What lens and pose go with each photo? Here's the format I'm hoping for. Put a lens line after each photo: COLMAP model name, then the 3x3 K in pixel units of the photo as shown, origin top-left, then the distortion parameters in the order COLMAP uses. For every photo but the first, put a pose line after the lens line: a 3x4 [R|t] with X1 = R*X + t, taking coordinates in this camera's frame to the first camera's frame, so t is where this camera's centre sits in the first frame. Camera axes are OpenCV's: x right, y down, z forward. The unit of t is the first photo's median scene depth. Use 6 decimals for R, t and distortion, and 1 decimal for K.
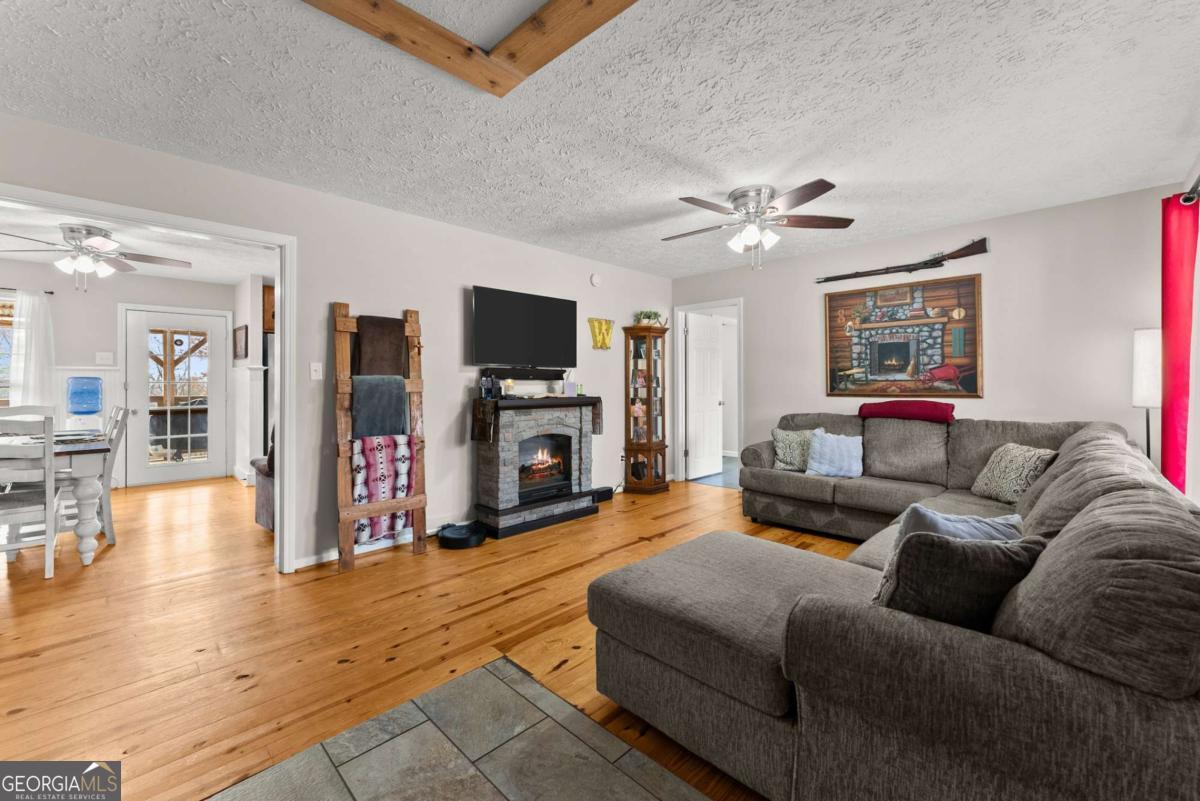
lens RADIAL K [[491.0, 0, 601.1], [0, 491.0, 377.2], [0, 0, 1]] dist [0.001034, 0.000027]
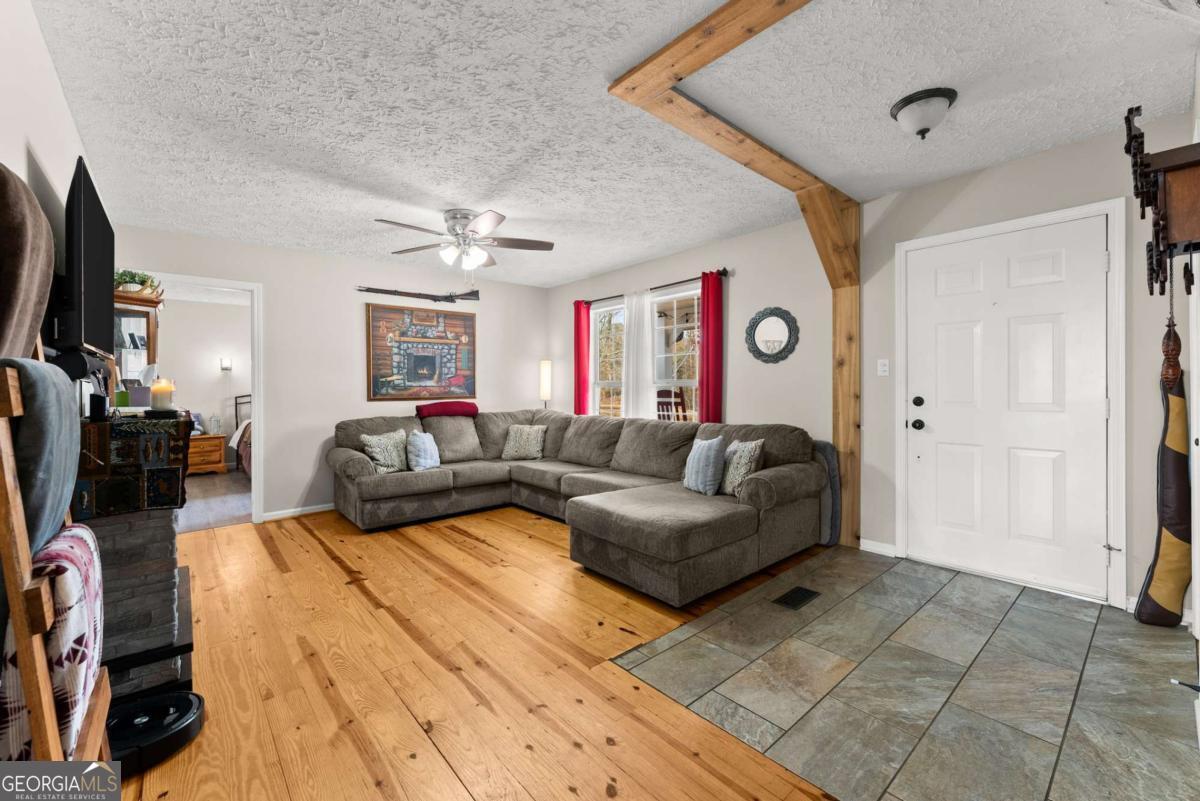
lens RADIAL K [[484.0, 0, 597.5], [0, 484.0, 391.6], [0, 0, 1]] dist [0.001338, 0.000198]
pose [[0.078115, -0.005870, 0.996927, -0.628153], [-0.005715, 0.999964, 0.006336, 0.010622], [-0.996928, -0.006192, 0.078078, 0.510829]]
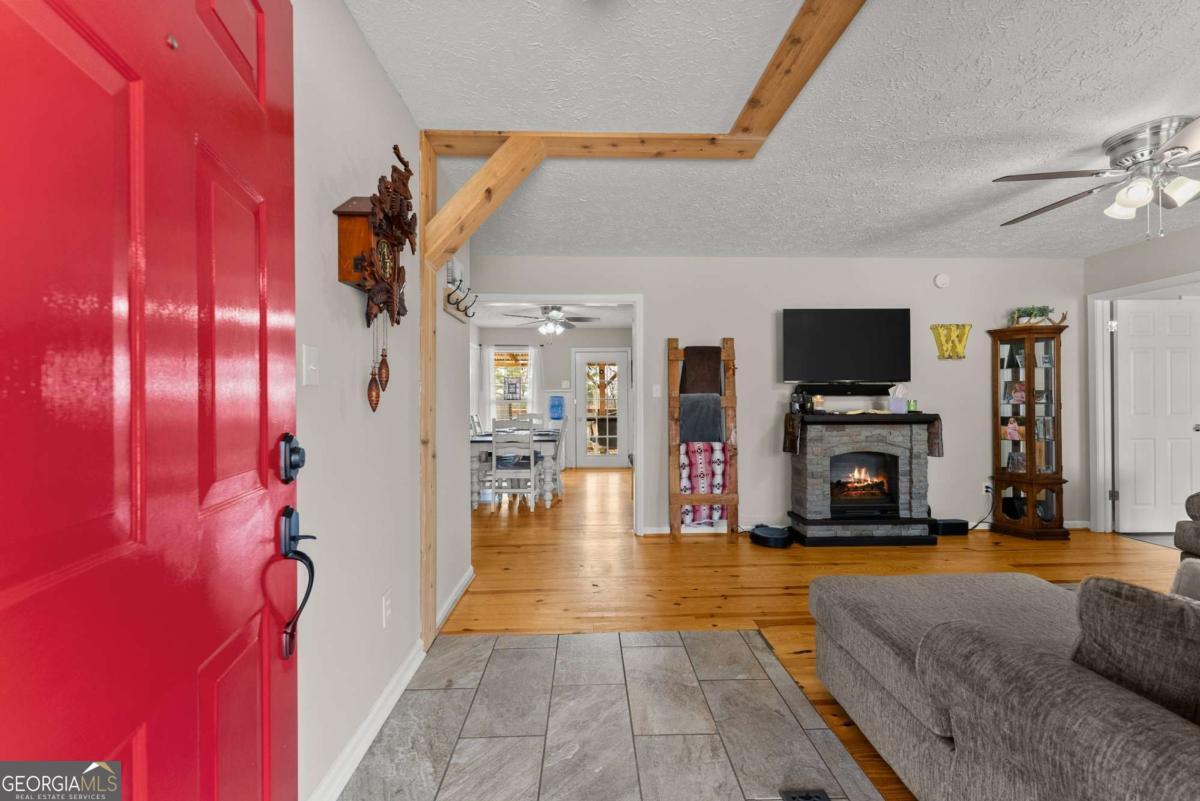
lens RADIAL K [[484.0, 0, 597.5], [0, 484.0, 391.6], [0, 0, 1]] dist [0.001338, 0.000198]
pose [[0.721104, -0.014697, -0.692671, 0.181940], [0.012203, 0.999889, -0.008512, -0.000676], [0.692719, -0.002314, 0.721204, -0.058661]]
